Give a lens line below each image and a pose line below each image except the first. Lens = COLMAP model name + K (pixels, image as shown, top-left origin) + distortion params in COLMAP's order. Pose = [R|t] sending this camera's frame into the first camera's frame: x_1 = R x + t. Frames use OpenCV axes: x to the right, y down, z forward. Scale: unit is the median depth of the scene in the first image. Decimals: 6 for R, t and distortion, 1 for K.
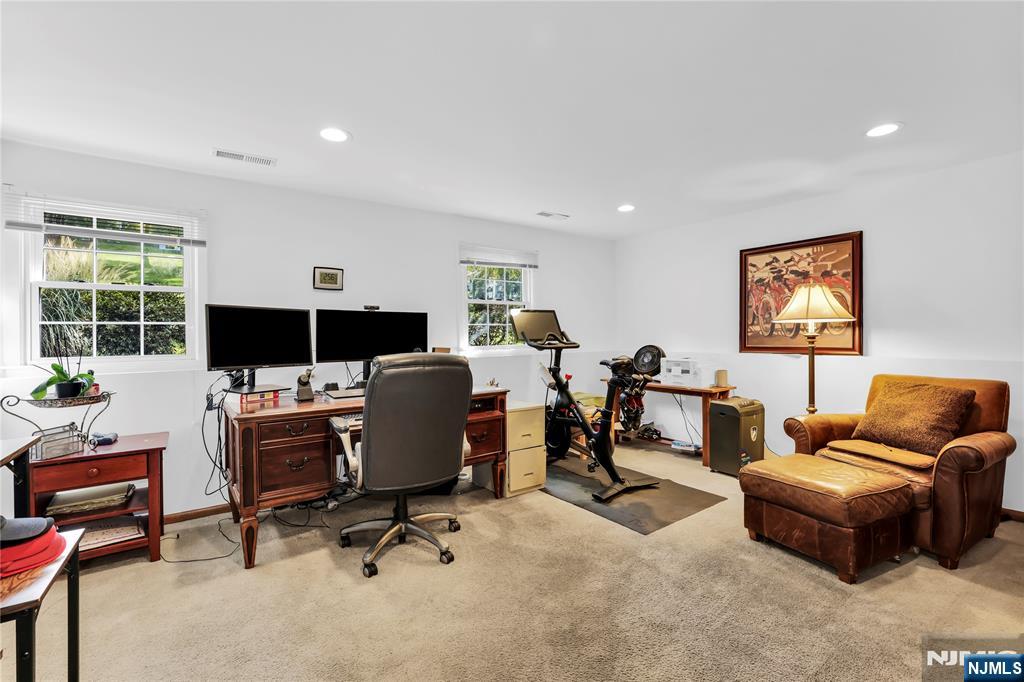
lens RADIAL K [[453.1, 0, 512.0], [0, 453.1, 341.0], [0, 0, 1]] dist [-0.000166, -0.000030]
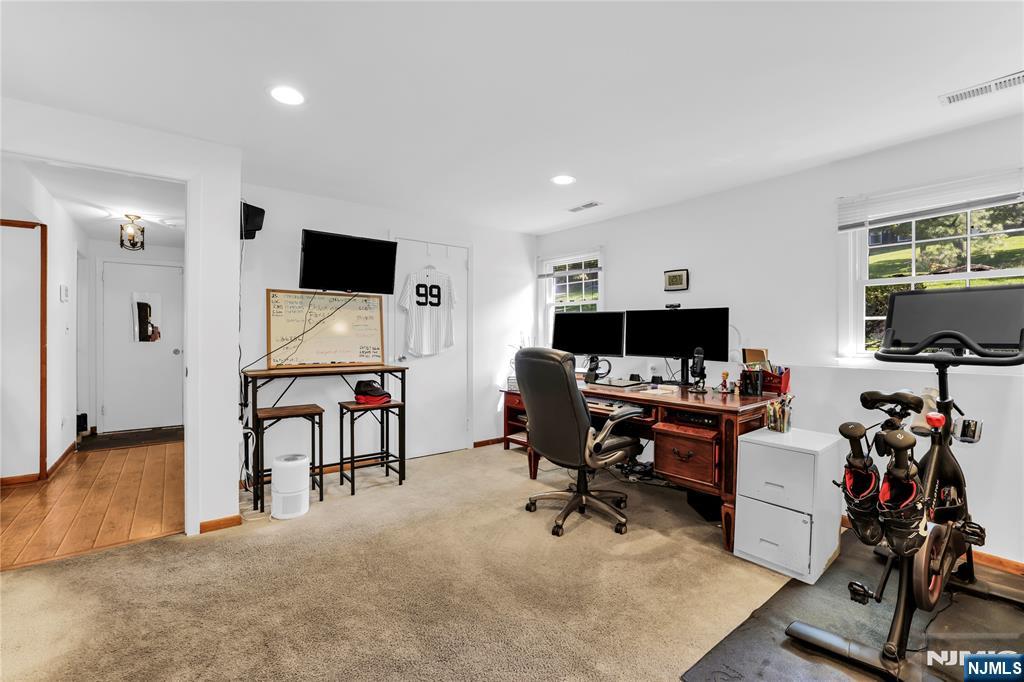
lens RADIAL K [[439.7, 0, 512.0], [0, 439.7, 341.0], [0, 0, 1]] dist [0.000023, 0.000073]
pose [[0.065452, 0.027301, -0.997482, 0.703280], [-0.019854, 0.999463, 0.026053, -0.014274], [0.997658, 0.018099, 0.065958, 0.616505]]
